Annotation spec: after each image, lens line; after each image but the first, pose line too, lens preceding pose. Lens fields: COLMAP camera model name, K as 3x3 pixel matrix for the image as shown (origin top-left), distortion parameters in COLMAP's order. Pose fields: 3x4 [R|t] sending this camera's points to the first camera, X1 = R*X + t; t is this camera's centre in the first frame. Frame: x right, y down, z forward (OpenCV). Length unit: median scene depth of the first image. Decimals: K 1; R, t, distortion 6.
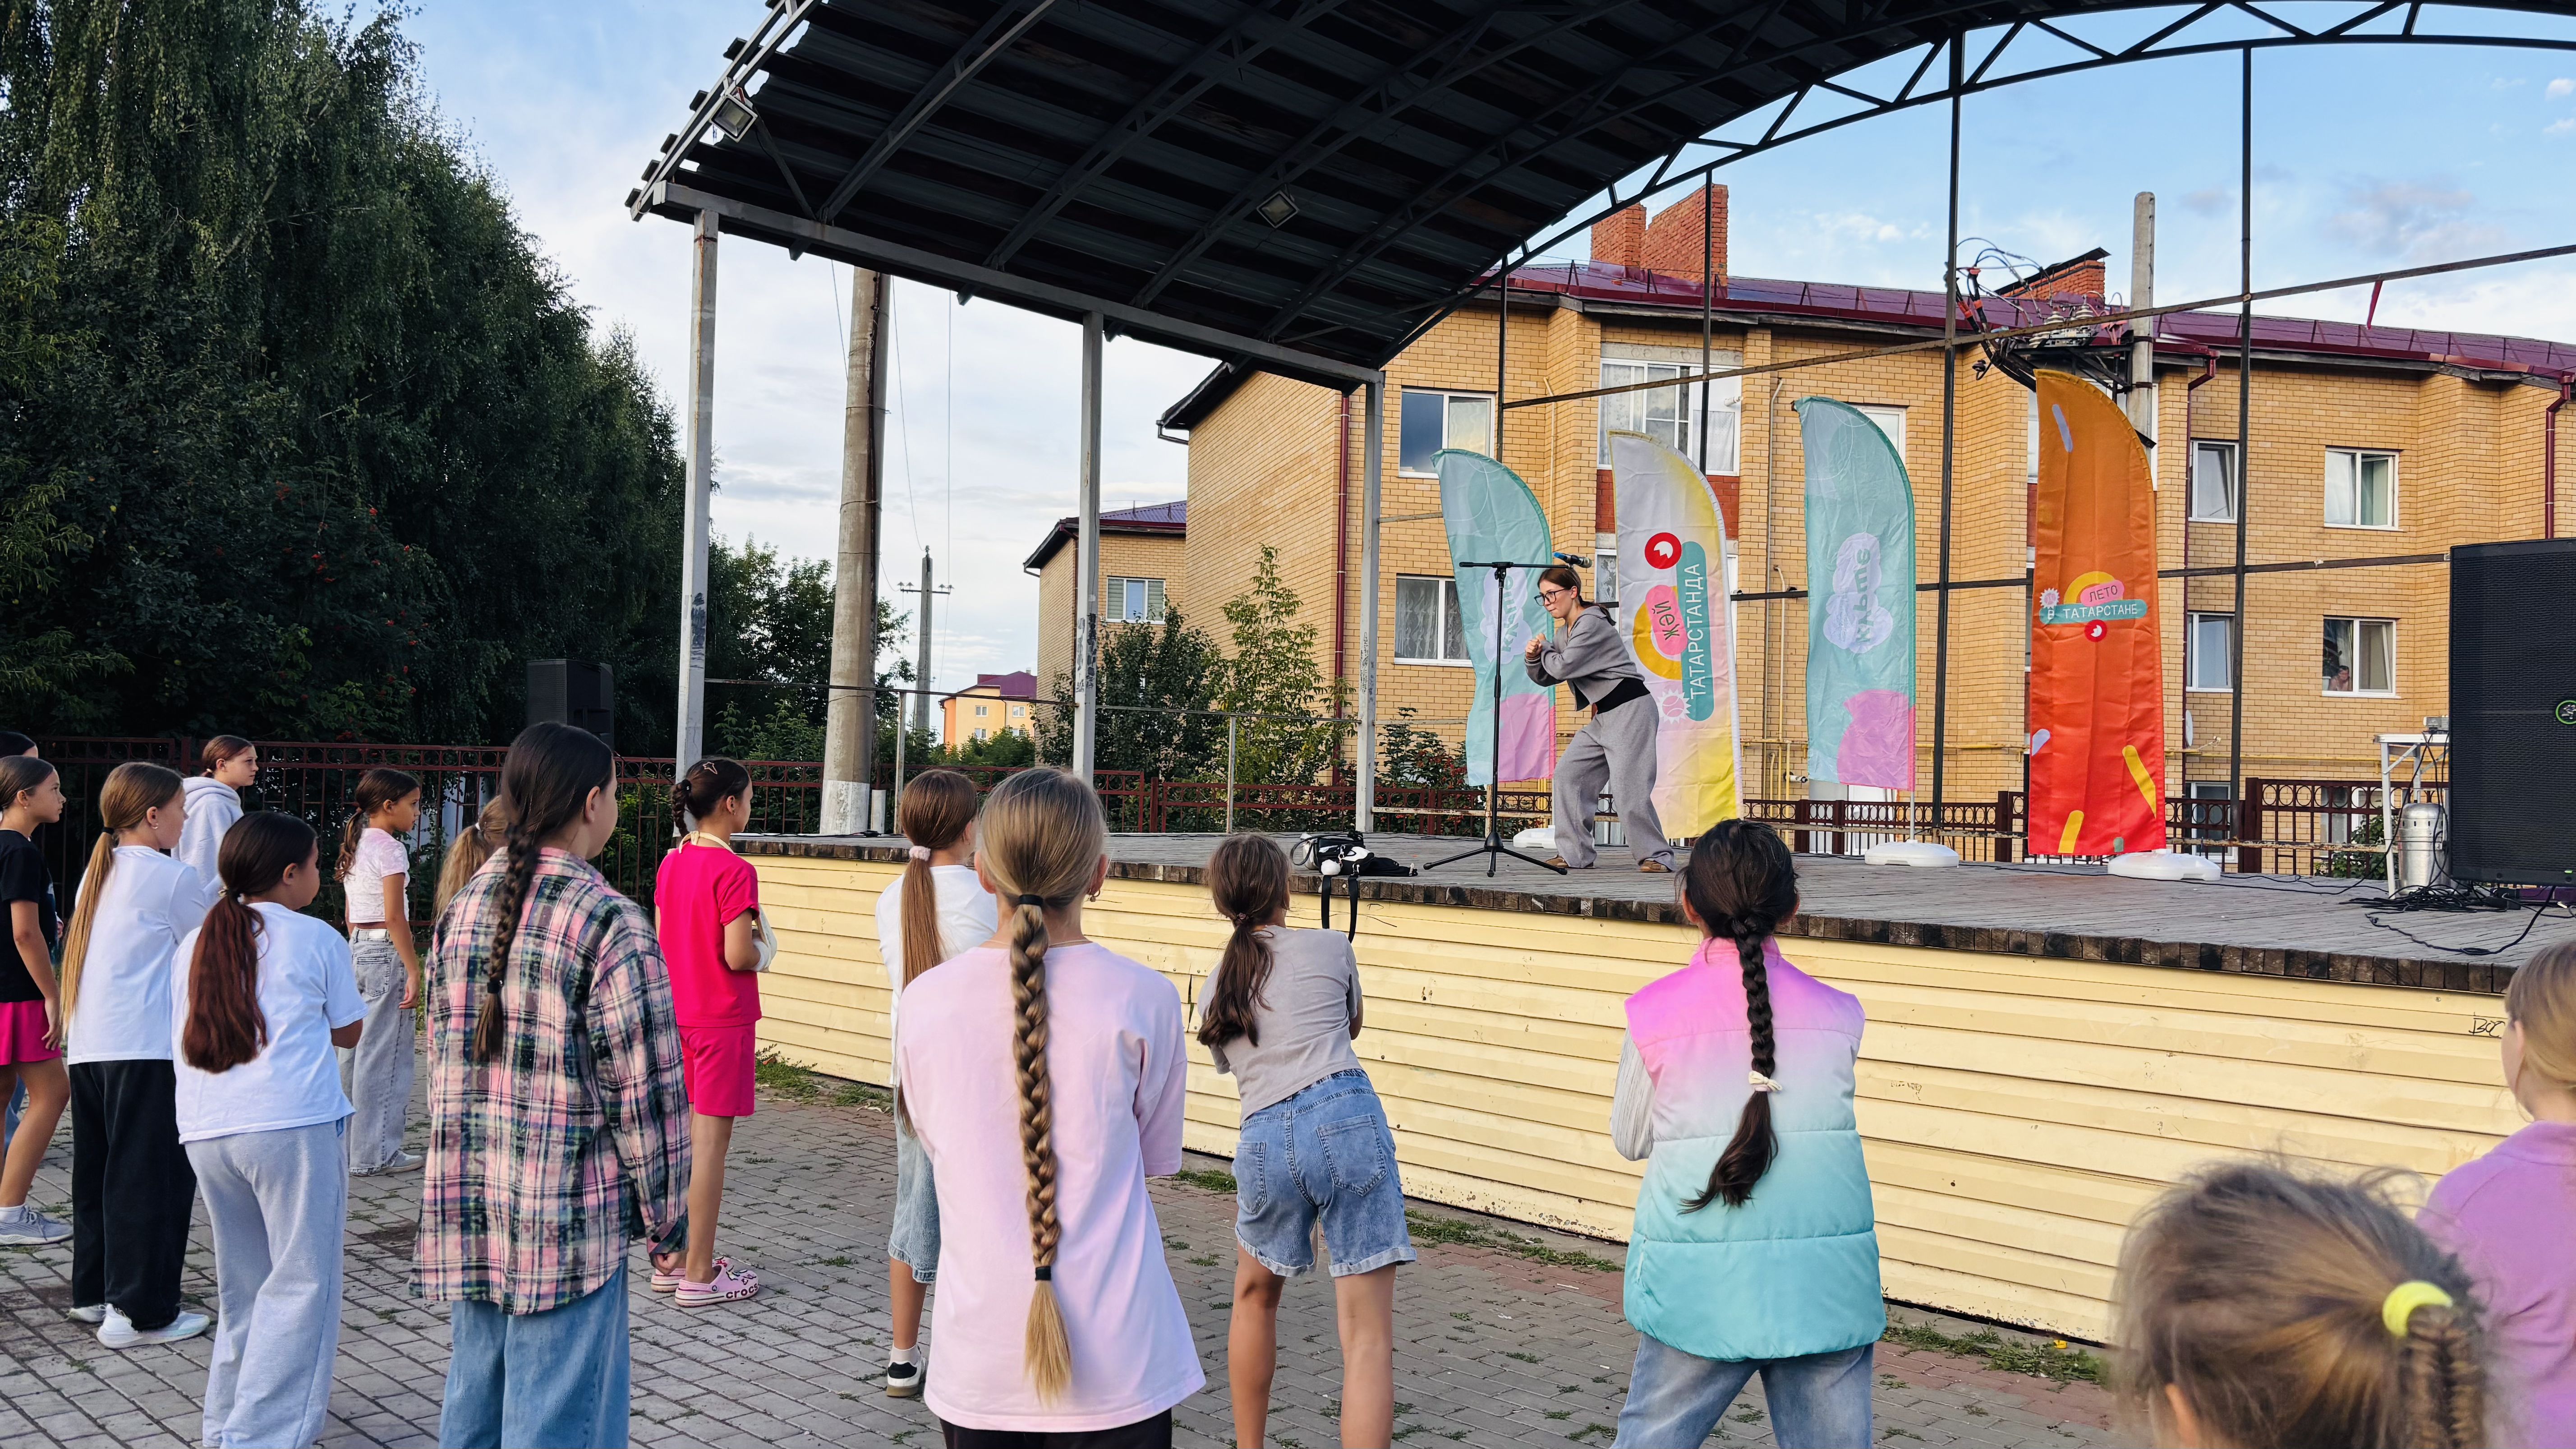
lens RADIAL K [[1961.8, 0, 1276.4], [0, 1961.8, 748.9], [0, 0, 1]] dist [0.052811, -0.065658]
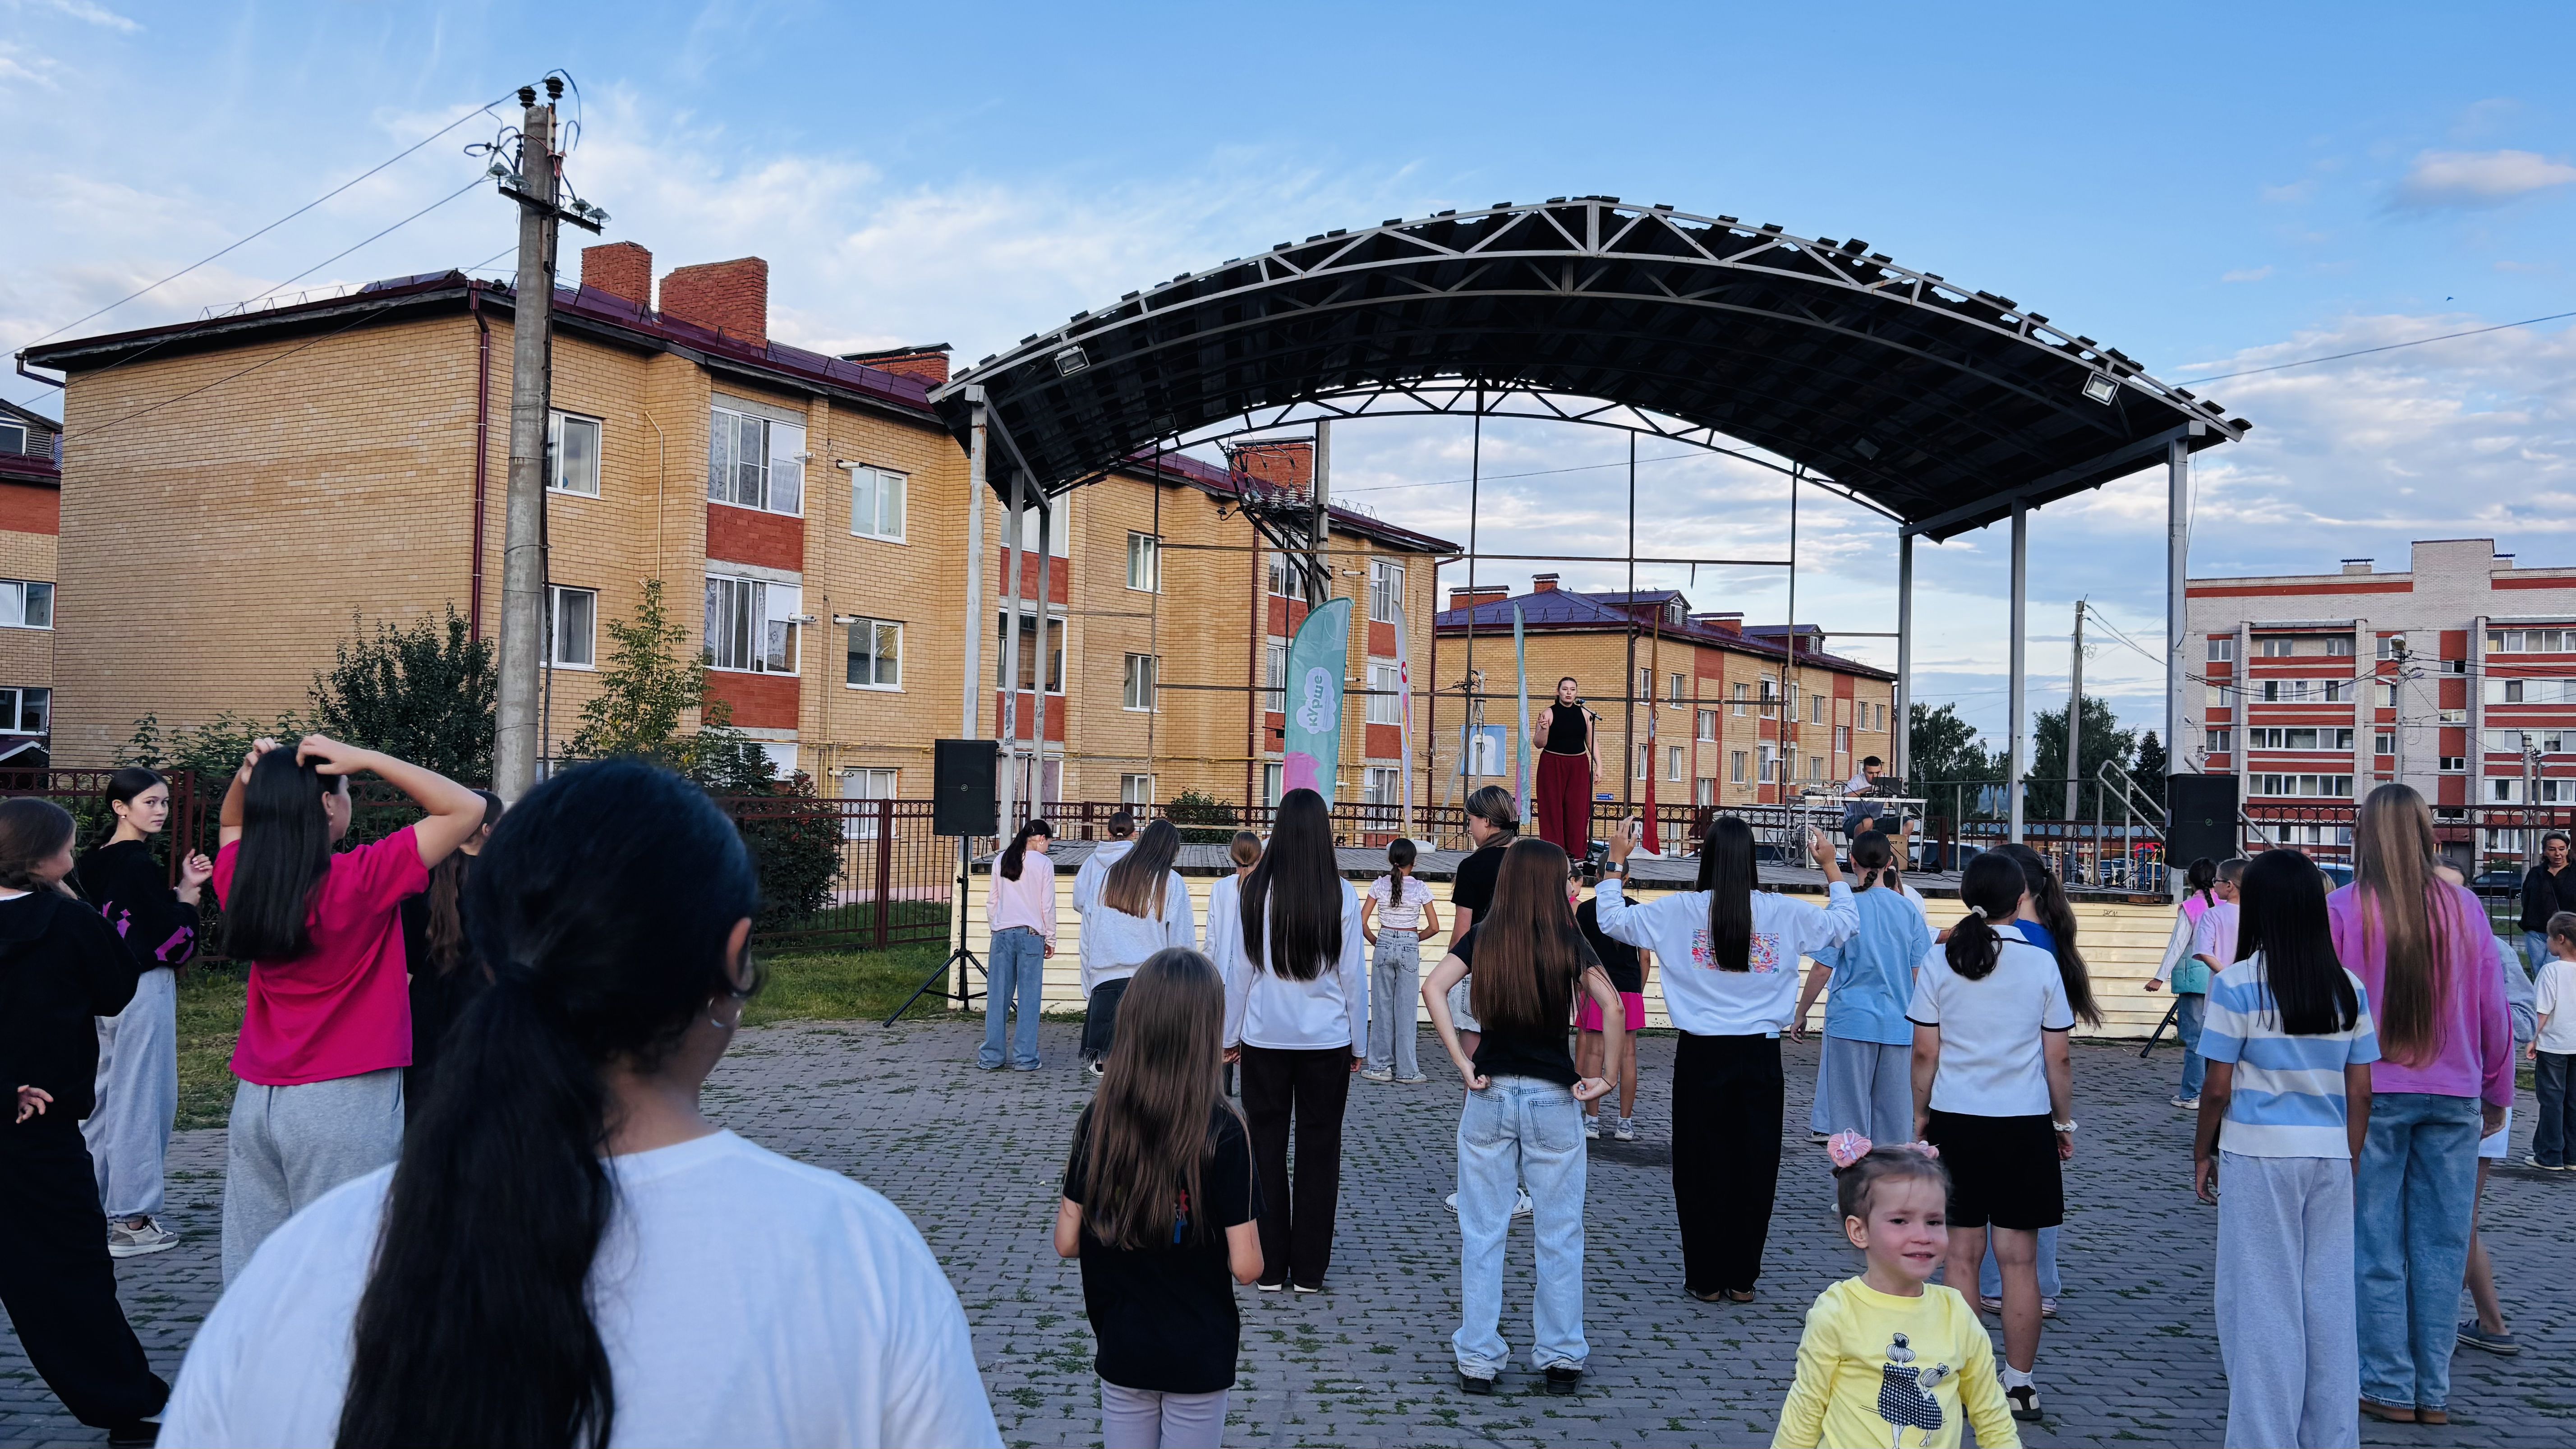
lens RADIAL K [[1961.8, 0, 1260.6], [0, 1961.8, 779.9], [0, 0, 1]] dist [0.052811, -0.065658]
pose [[0.713450, -0.000475, 0.700706, -0.848179], [-0.025581, 0.999315, 0.026723, -0.041448], [-0.700239, -0.036991, 0.712950, -0.098266]]
